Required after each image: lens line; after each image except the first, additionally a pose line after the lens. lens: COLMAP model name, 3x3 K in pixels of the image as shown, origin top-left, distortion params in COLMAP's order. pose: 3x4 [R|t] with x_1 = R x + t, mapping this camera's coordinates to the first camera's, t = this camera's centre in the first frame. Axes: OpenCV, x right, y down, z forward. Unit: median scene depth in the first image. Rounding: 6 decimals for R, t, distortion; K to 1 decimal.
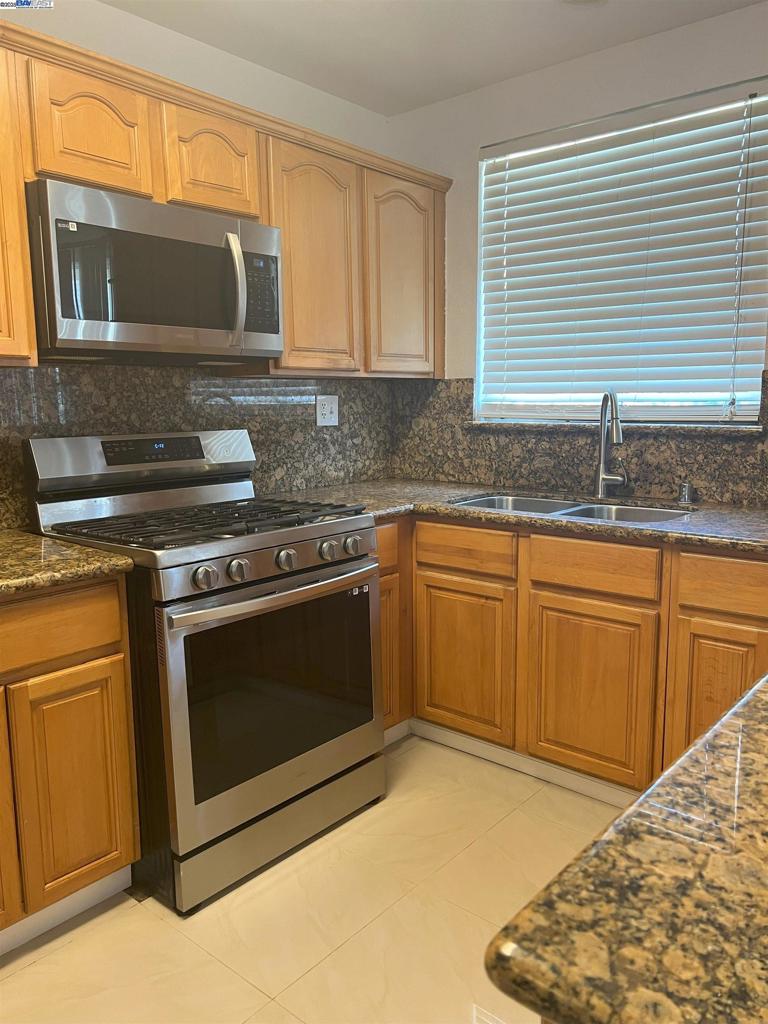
lens RADIAL K [[769.2, 0, 389.5], [0, 769.2, 512.4], [0, 0, 1]] dist [-0.006709, 0.001497]
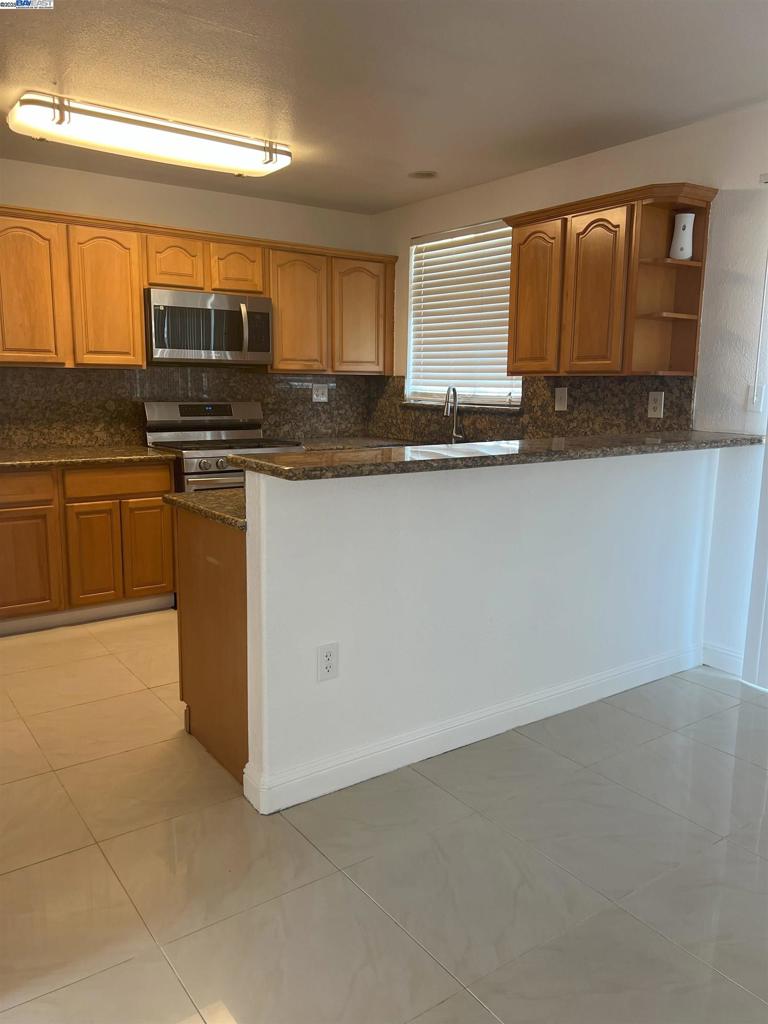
lens RADIAL K [[769.2, 0, 379.8], [0, 769.2, 512.5], [0, 0, 1]] dist [-0.006709, 0.001497]
pose [[0.968199, 0.064502, -0.241722, 0.538492], [-0.059300, 0.997826, 0.028739, 0.085352], [0.243050, -0.013491, 0.969920, -0.709171]]
